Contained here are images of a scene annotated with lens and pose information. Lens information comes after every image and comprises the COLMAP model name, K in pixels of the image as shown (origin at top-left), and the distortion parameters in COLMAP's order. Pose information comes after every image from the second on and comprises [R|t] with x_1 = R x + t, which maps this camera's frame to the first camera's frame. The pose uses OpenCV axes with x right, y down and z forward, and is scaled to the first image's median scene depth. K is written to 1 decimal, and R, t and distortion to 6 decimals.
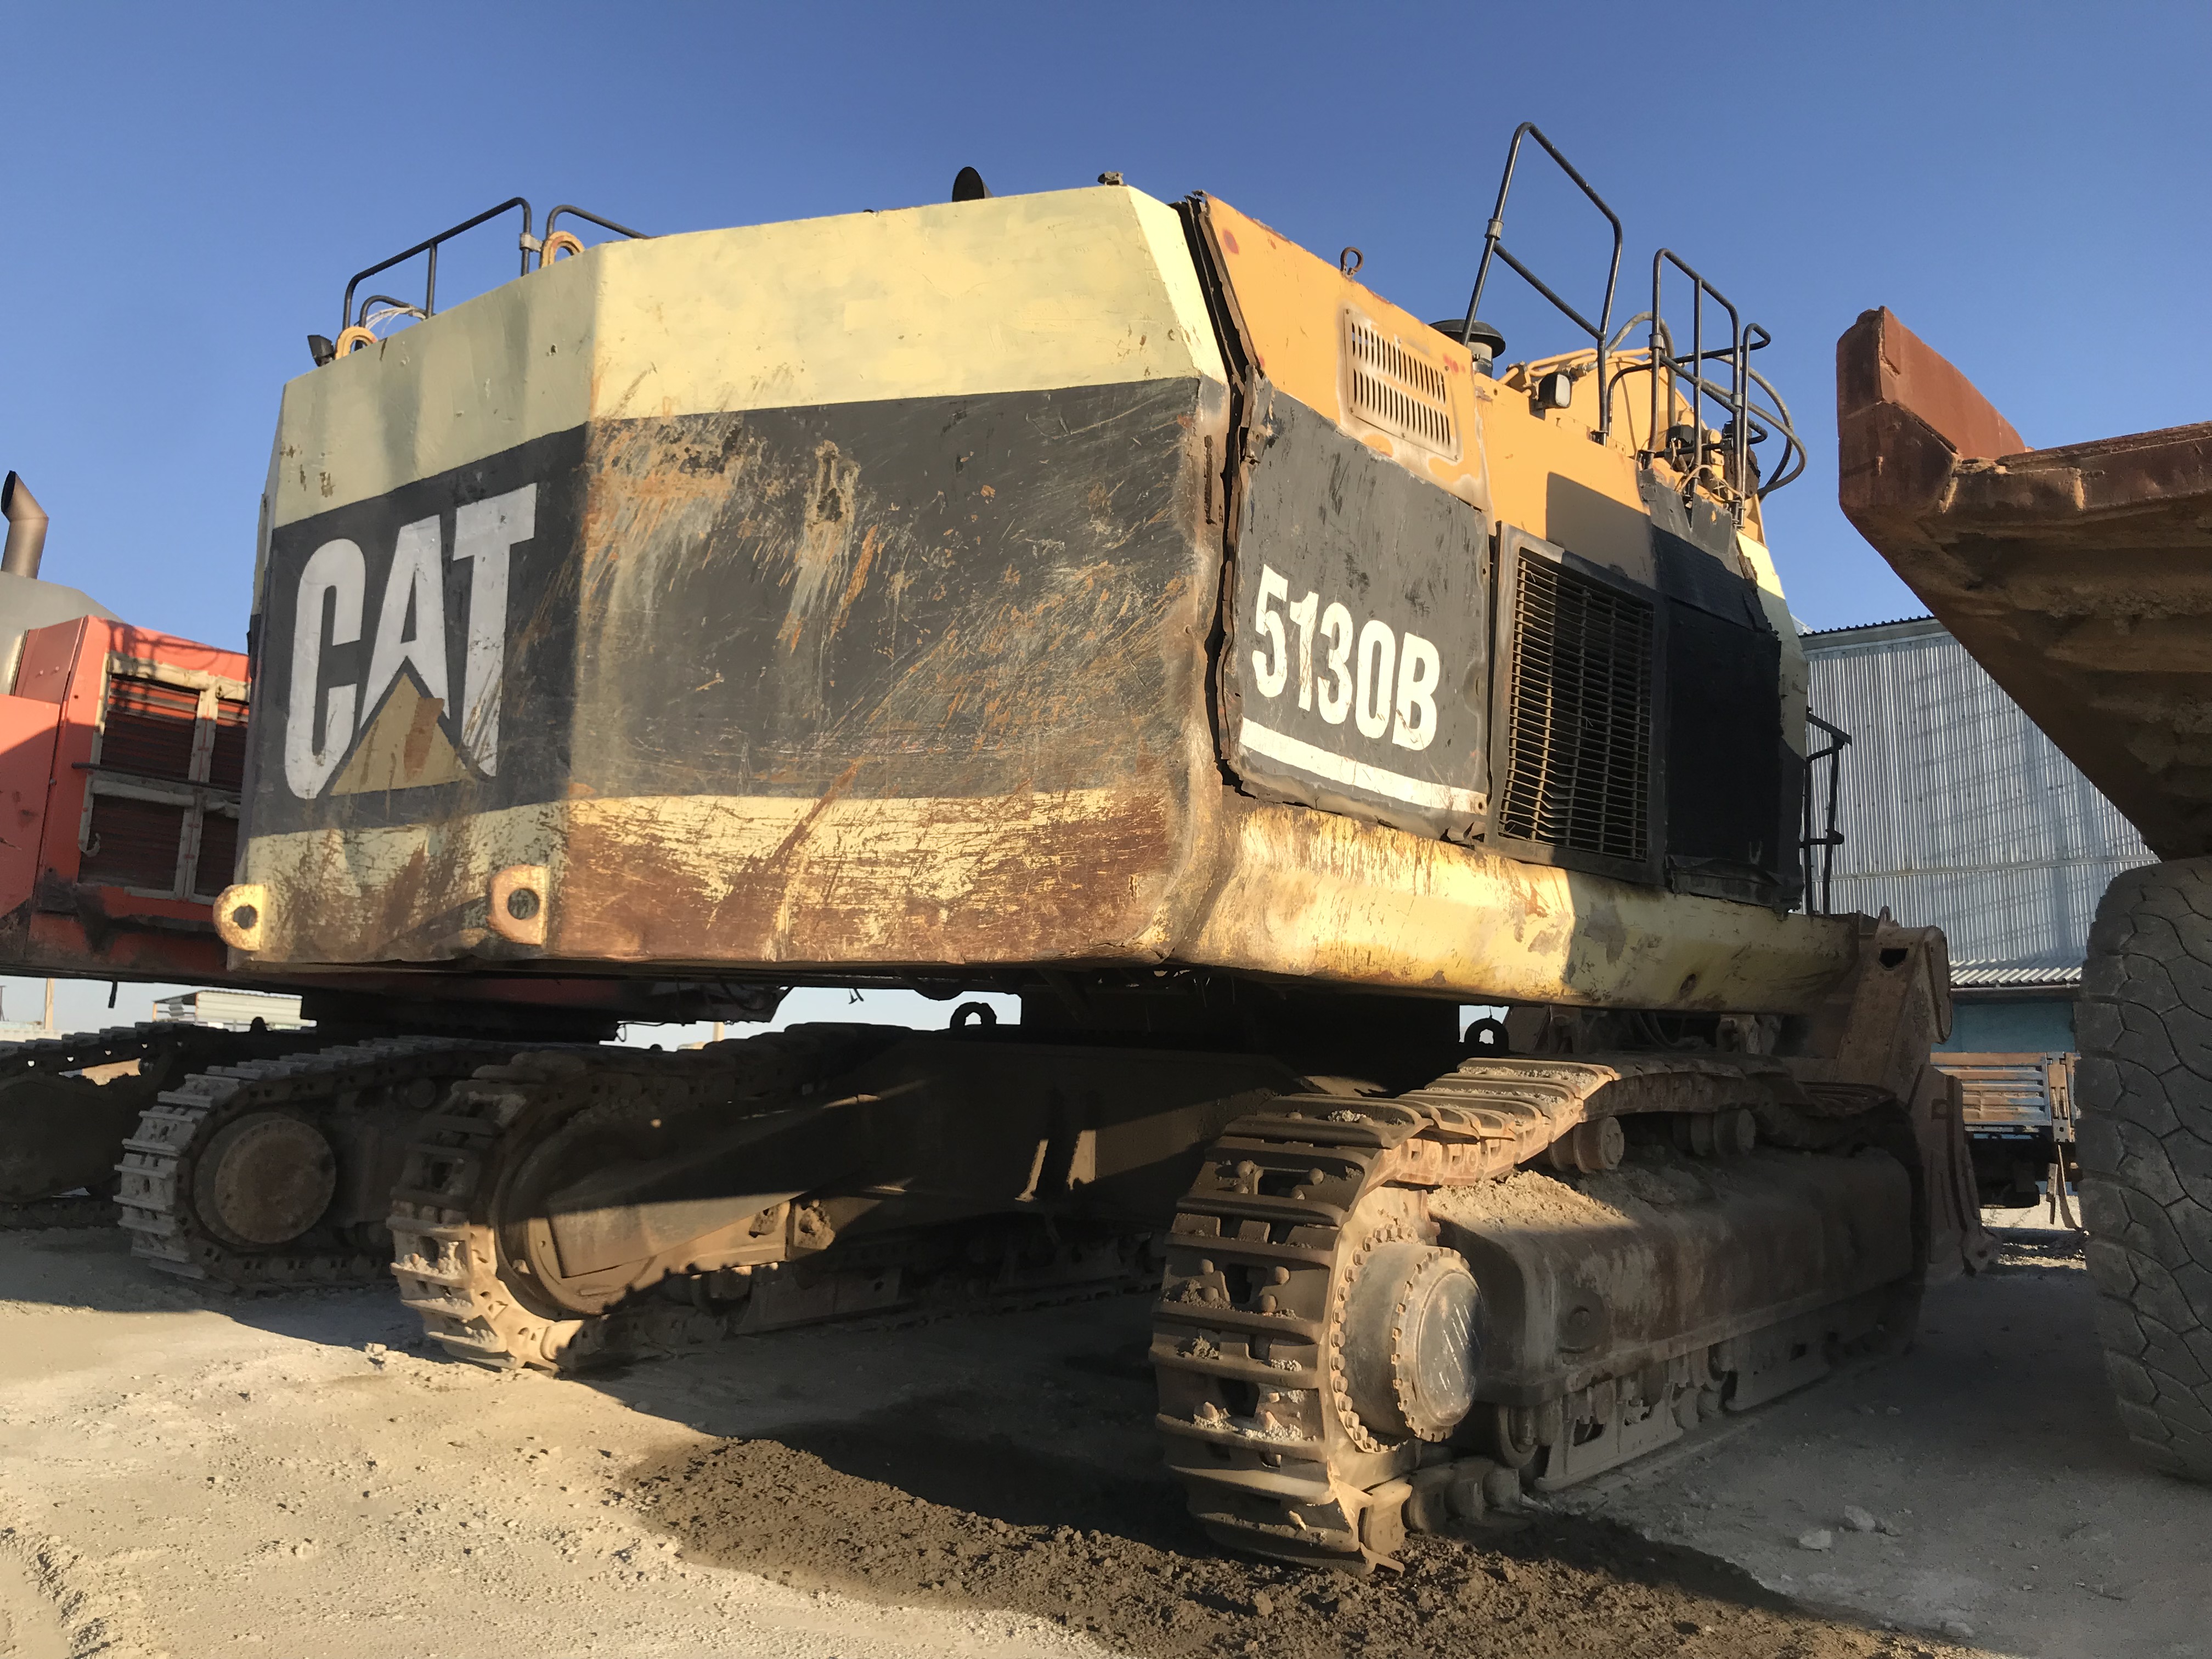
lens RADIAL K [[1855.1, 0, 1107.9], [0, 1855.1, 823.3], [0, 0, 1]] dist [0.001466, 0.000087]
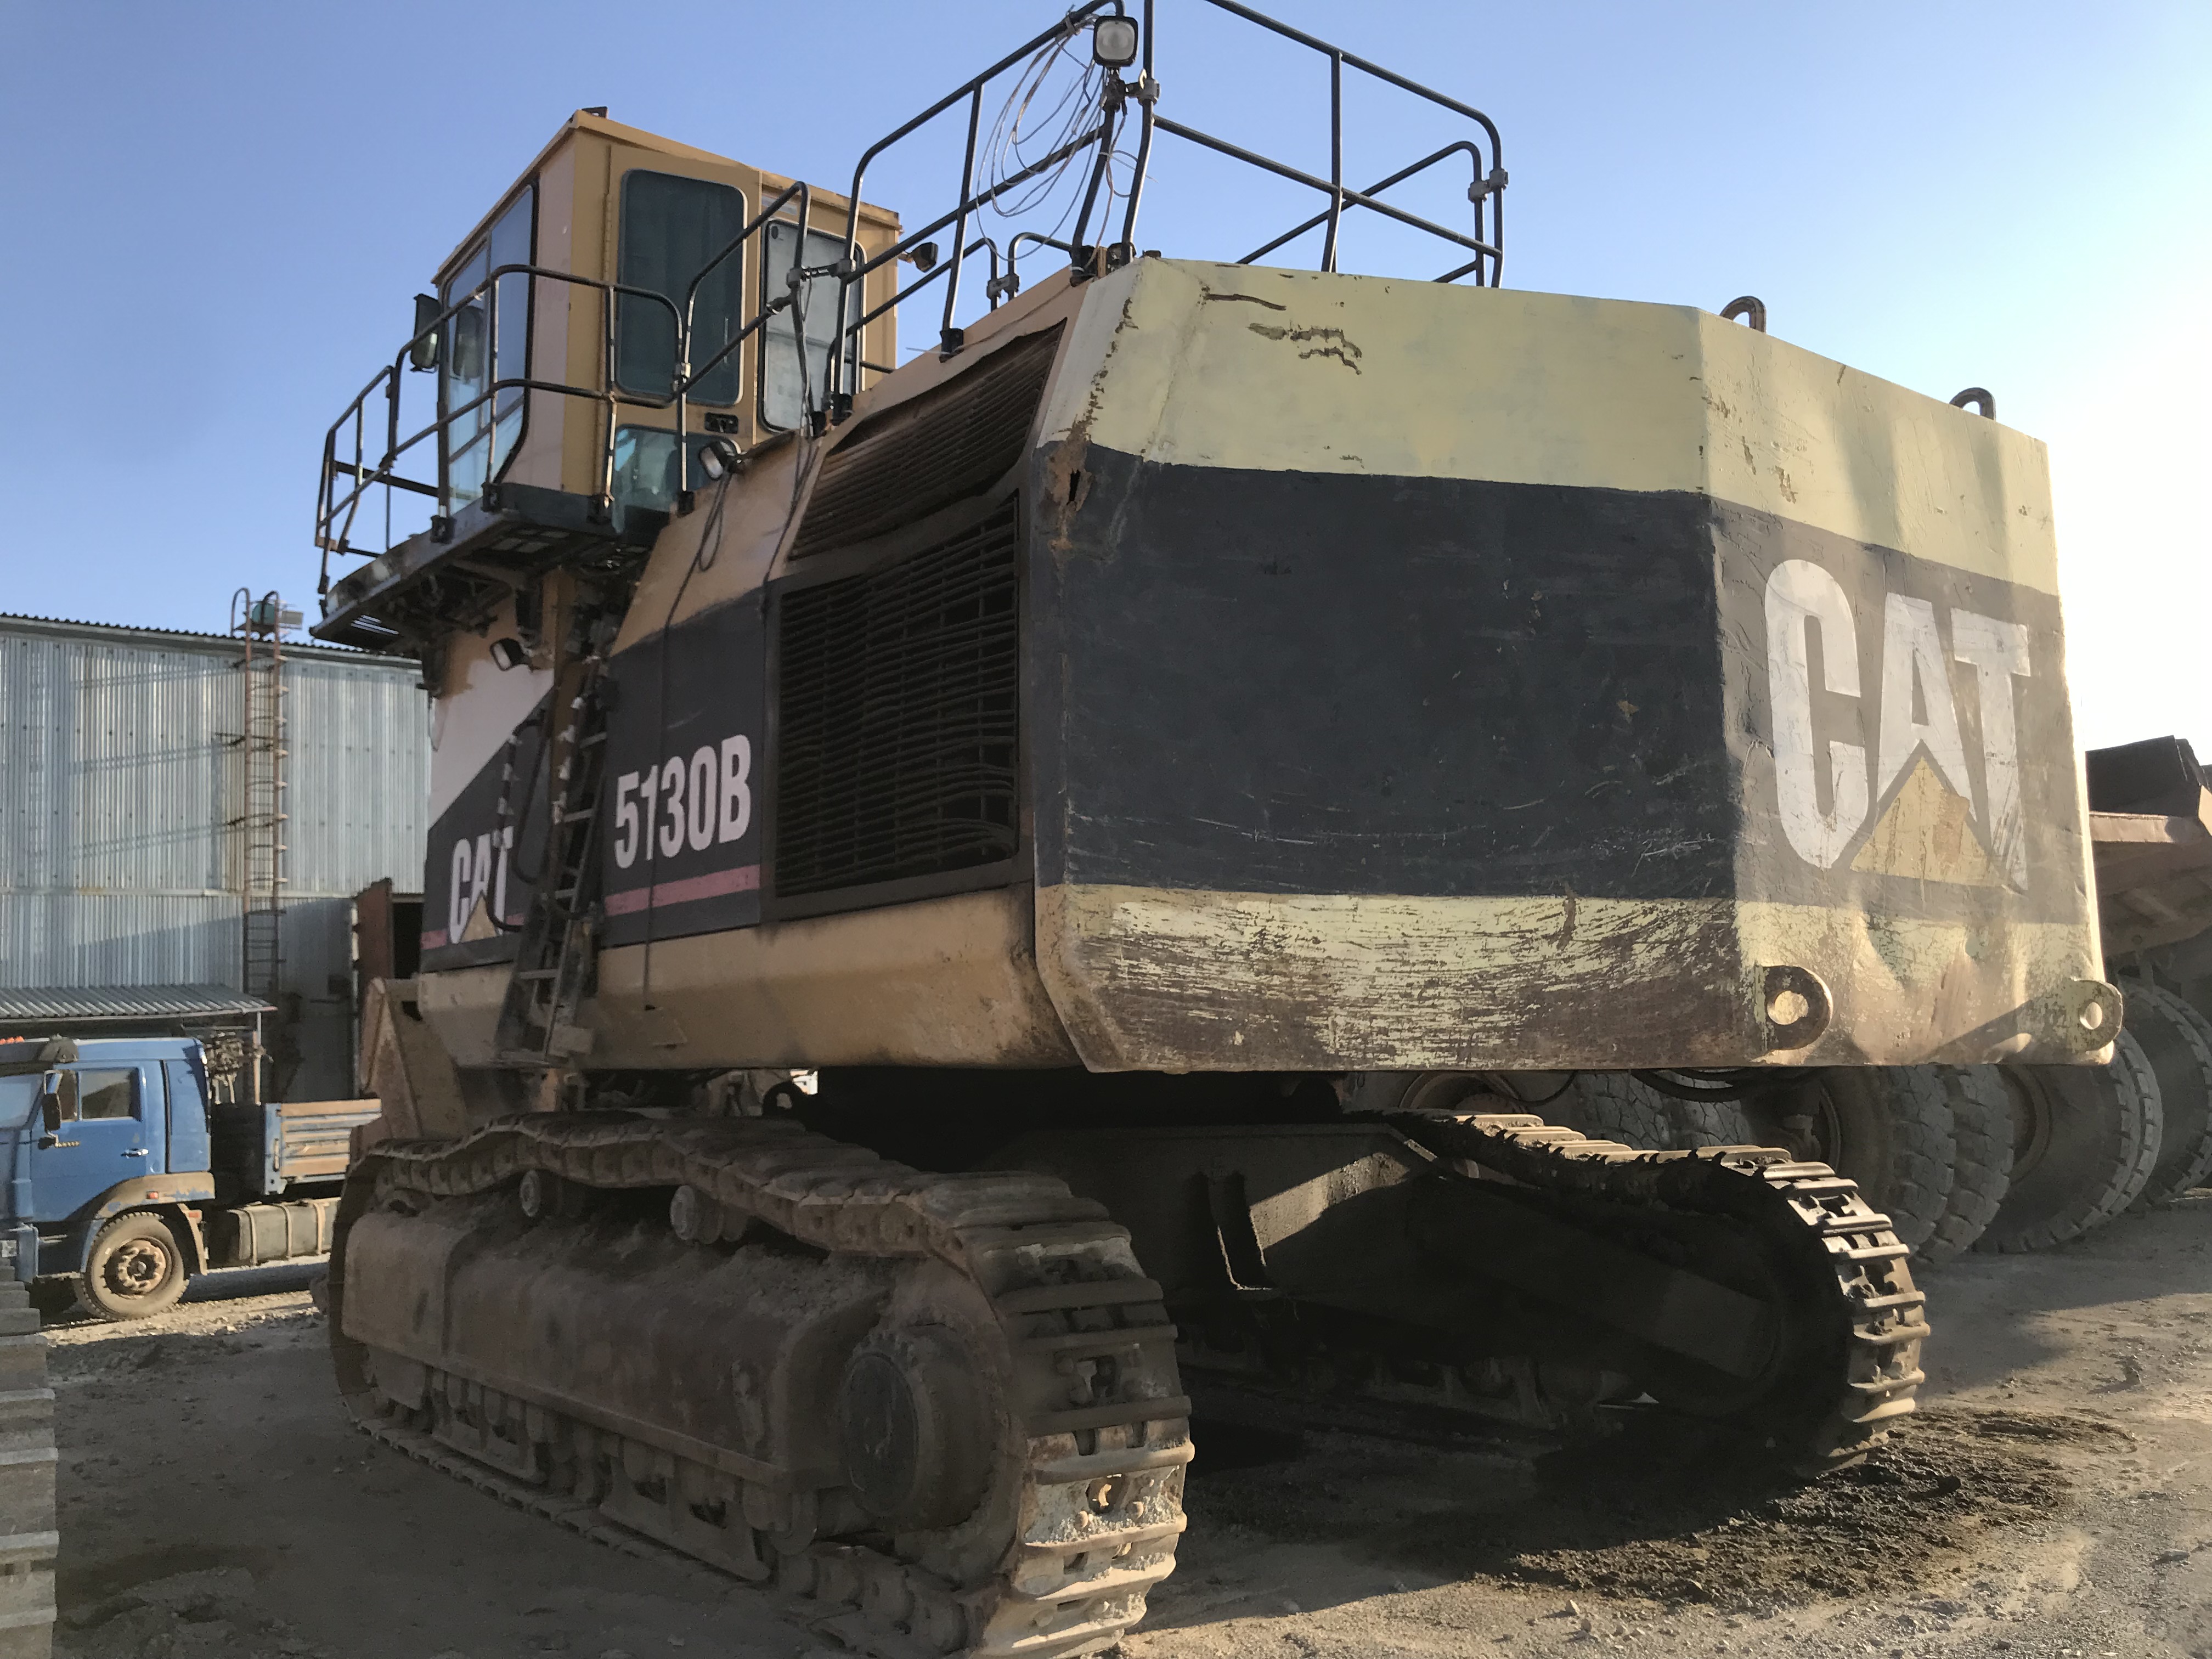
lens RADIAL K [[1855.1, 0, 1106.1], [0, 1855.1, 836.4], [0, 0, 1]] dist [0.001466, 0.000087]
pose [[0.233181, 0.104544, 0.966798, -1.378426], [-0.092044, 0.992113, -0.085081, 0.077128], [-0.968067, -0.069149, 0.240964, 1.169268]]
